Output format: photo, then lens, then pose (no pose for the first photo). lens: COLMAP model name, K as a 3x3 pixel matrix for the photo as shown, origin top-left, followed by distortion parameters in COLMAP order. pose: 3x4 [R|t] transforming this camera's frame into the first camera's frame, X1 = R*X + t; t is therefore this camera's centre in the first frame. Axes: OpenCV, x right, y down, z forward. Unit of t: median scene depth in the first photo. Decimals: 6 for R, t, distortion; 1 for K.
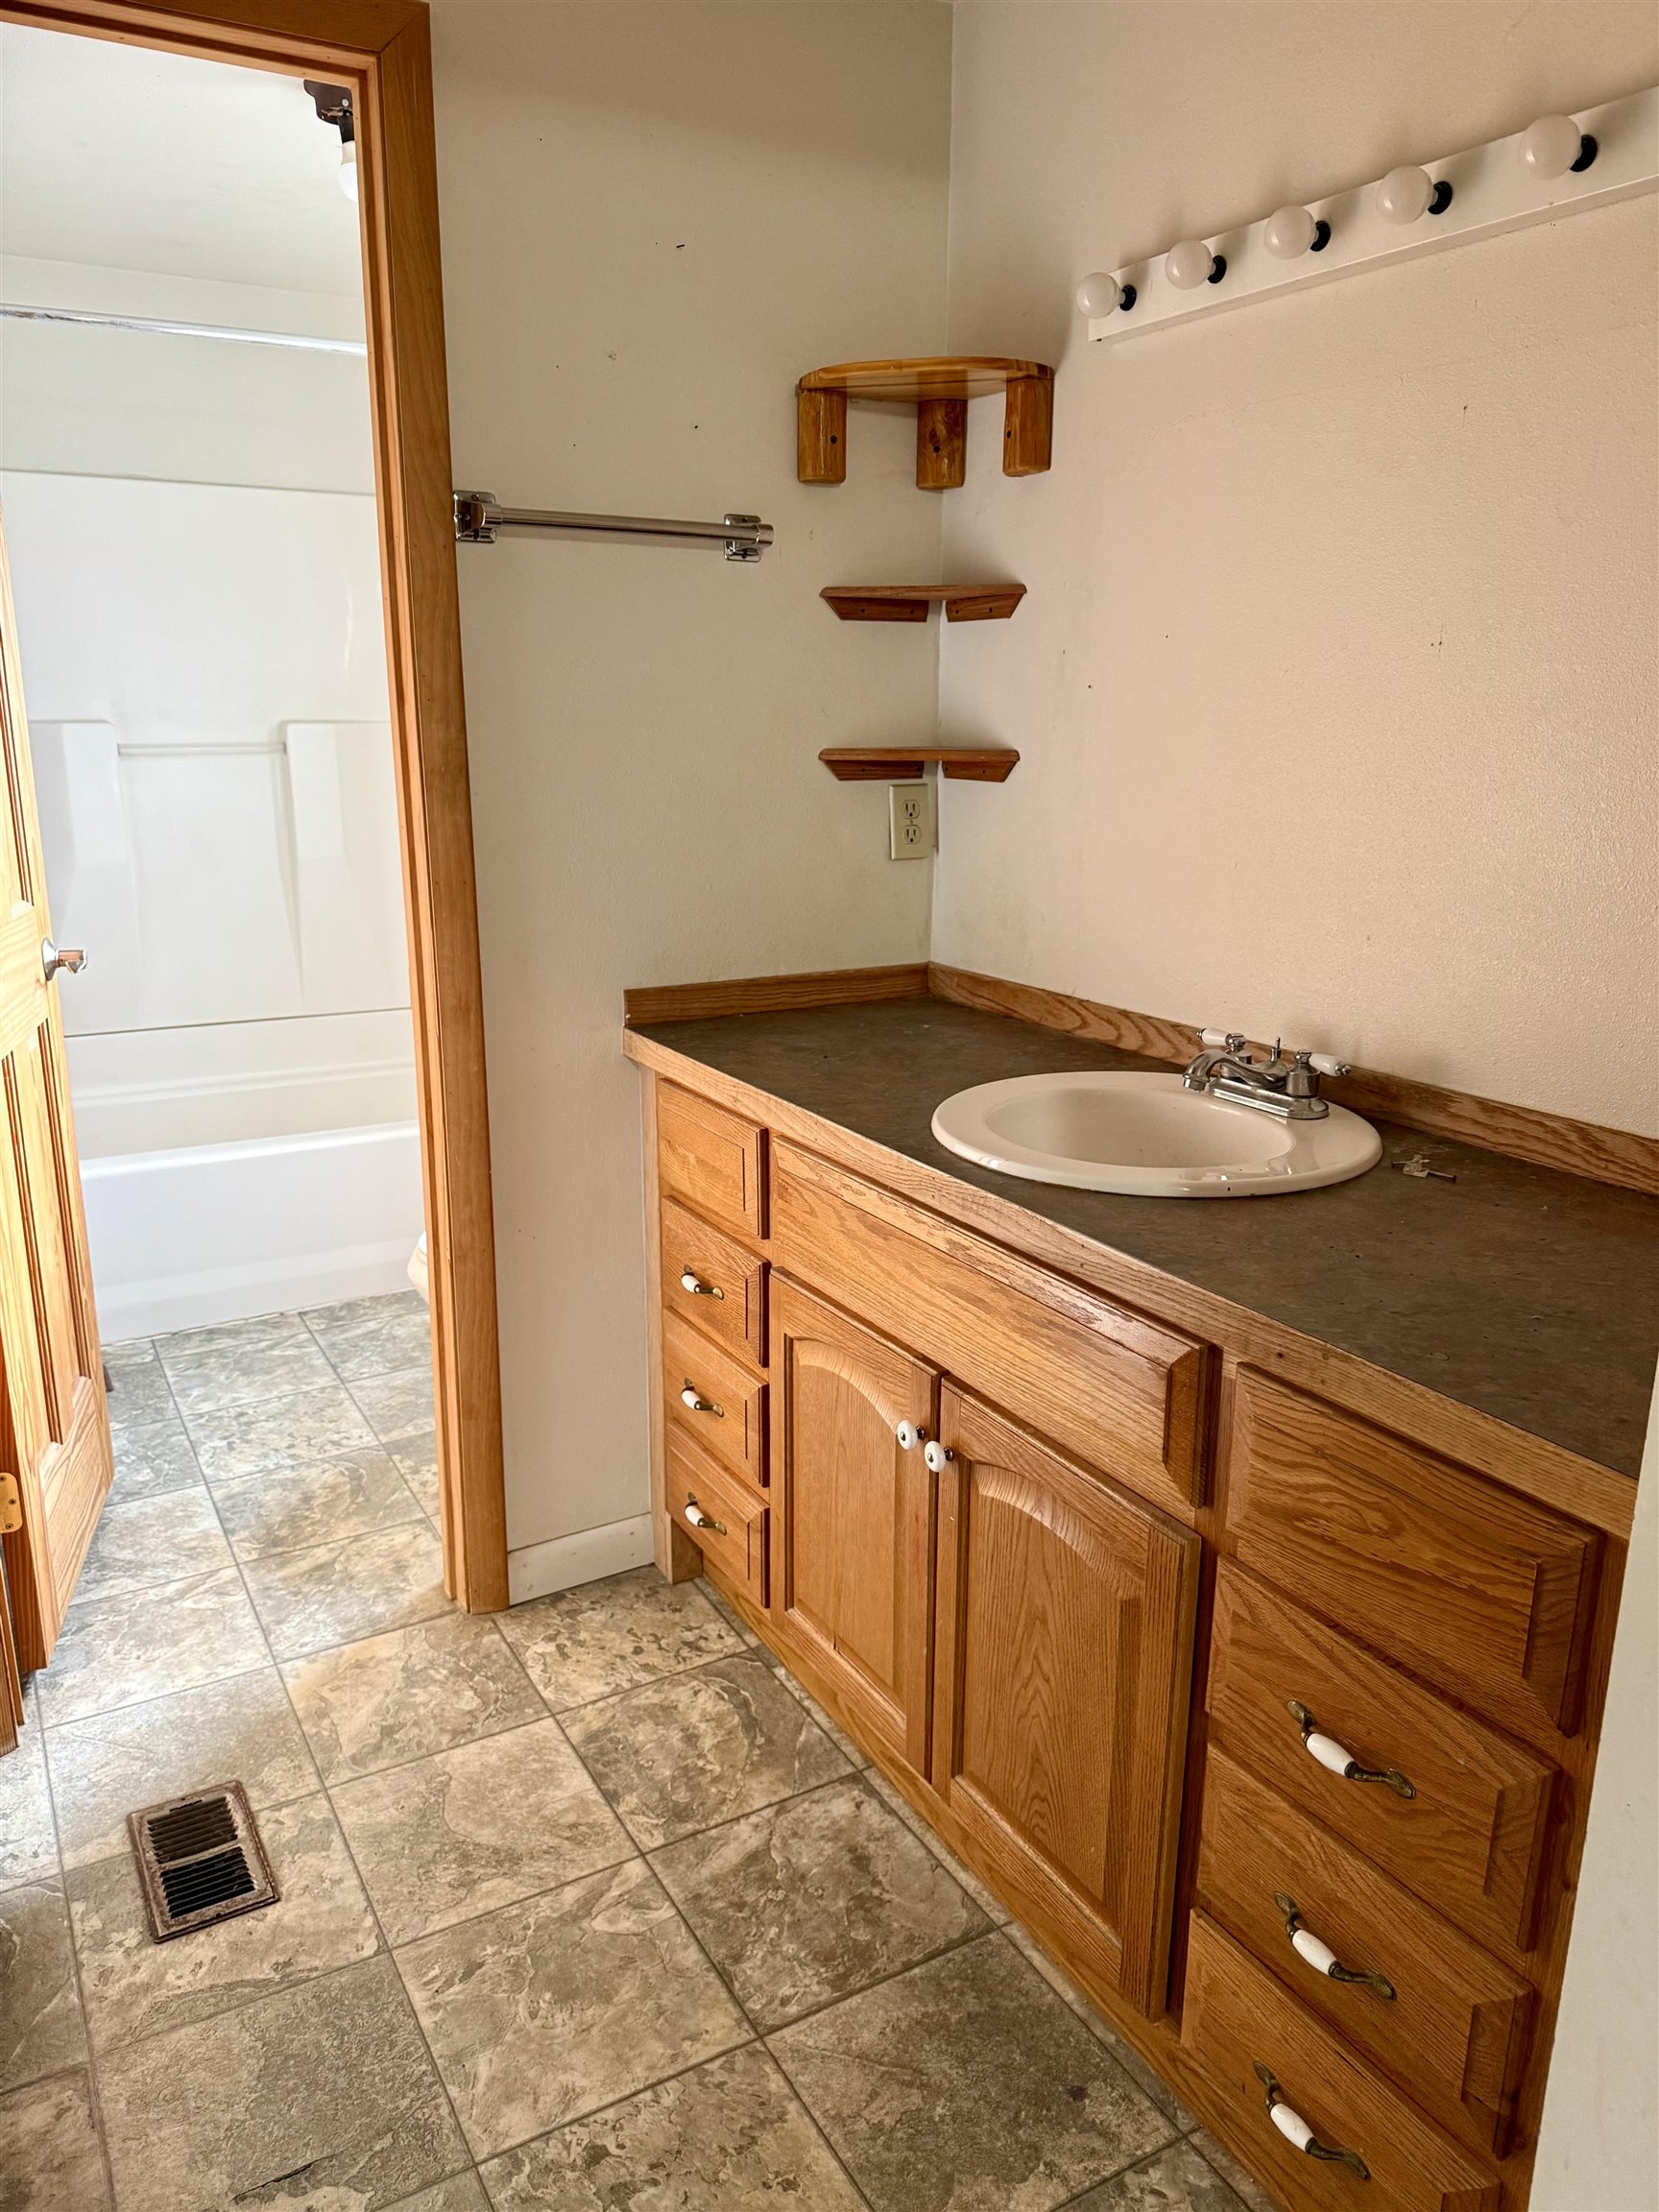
lens RADIAL K [[1570.6, 0, 818.4], [0, 1570.6, 1128.8], [0, 0, 1]] dist [0.051373, -0.051084]
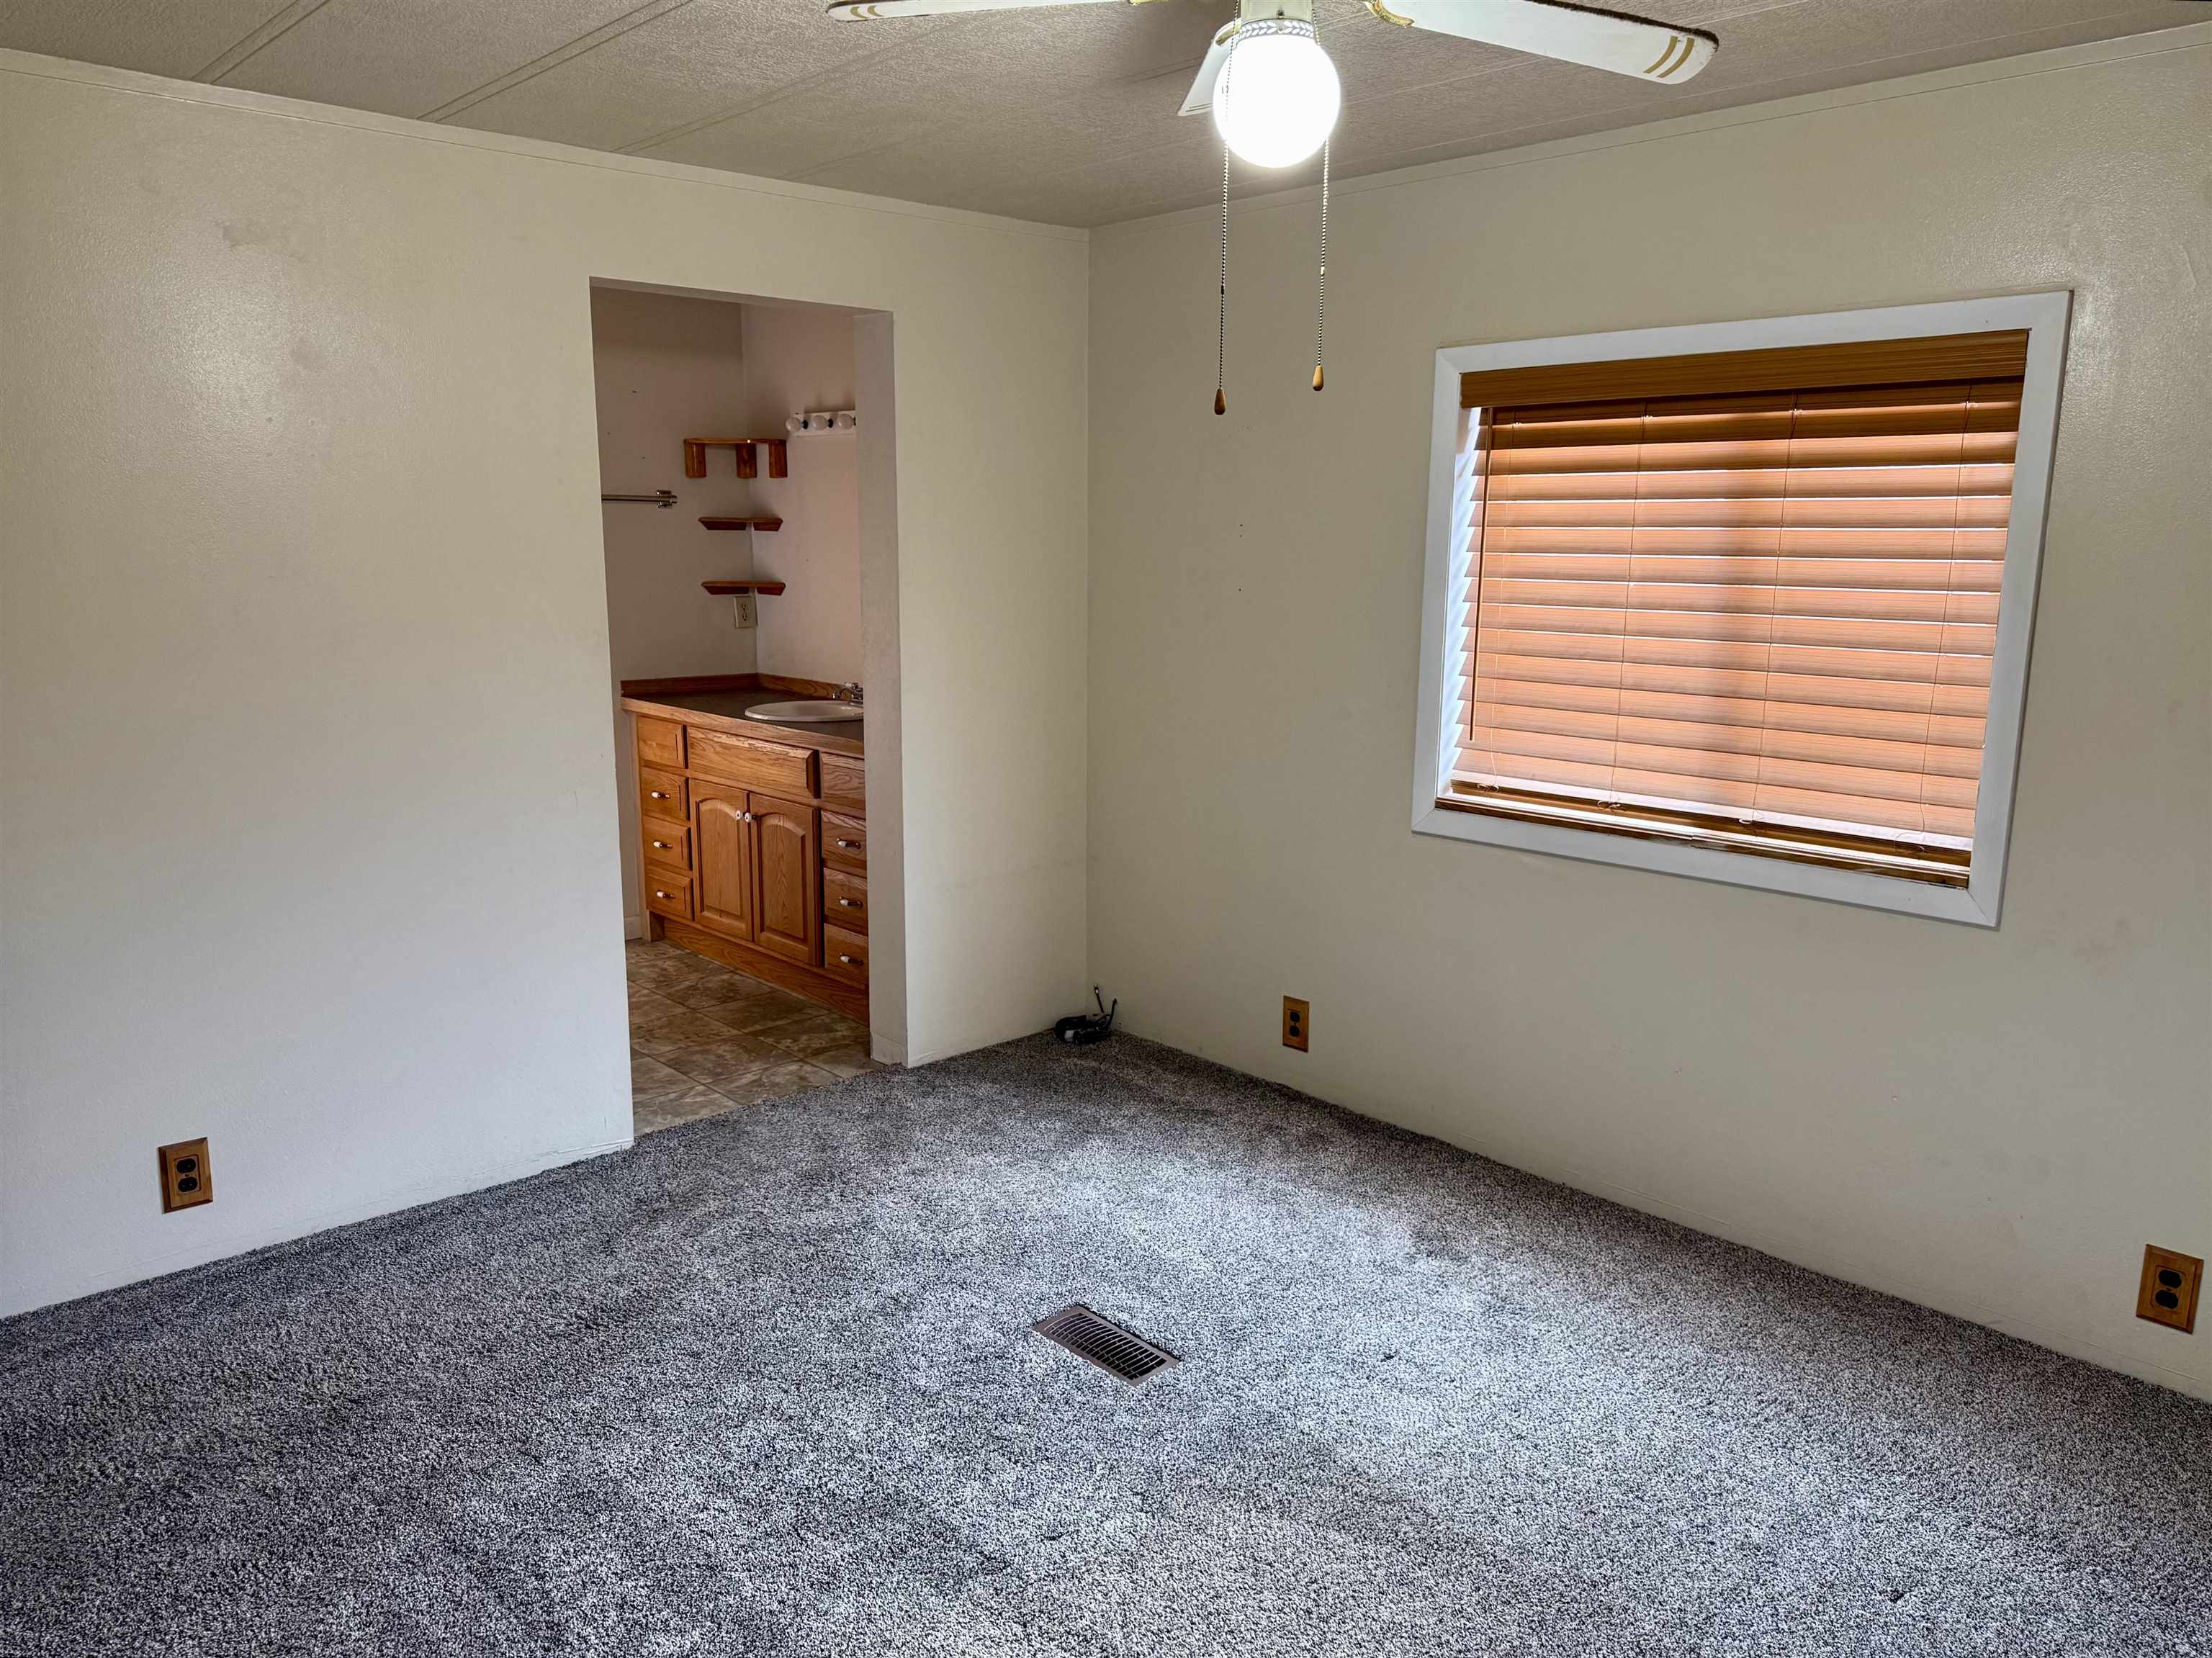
lens RADIAL K [[1570.5, 0, 1120.8], [0, 1570.5, 835.4], [0, 0, 1]] dist [0.051373, -0.051084]
pose [[0.971590, -0.042309, 0.232858, 0.057354], [0.057876, 0.996493, -0.060425, 0.414393], [-0.229485, 0.072185, 0.970632, -1.846543]]
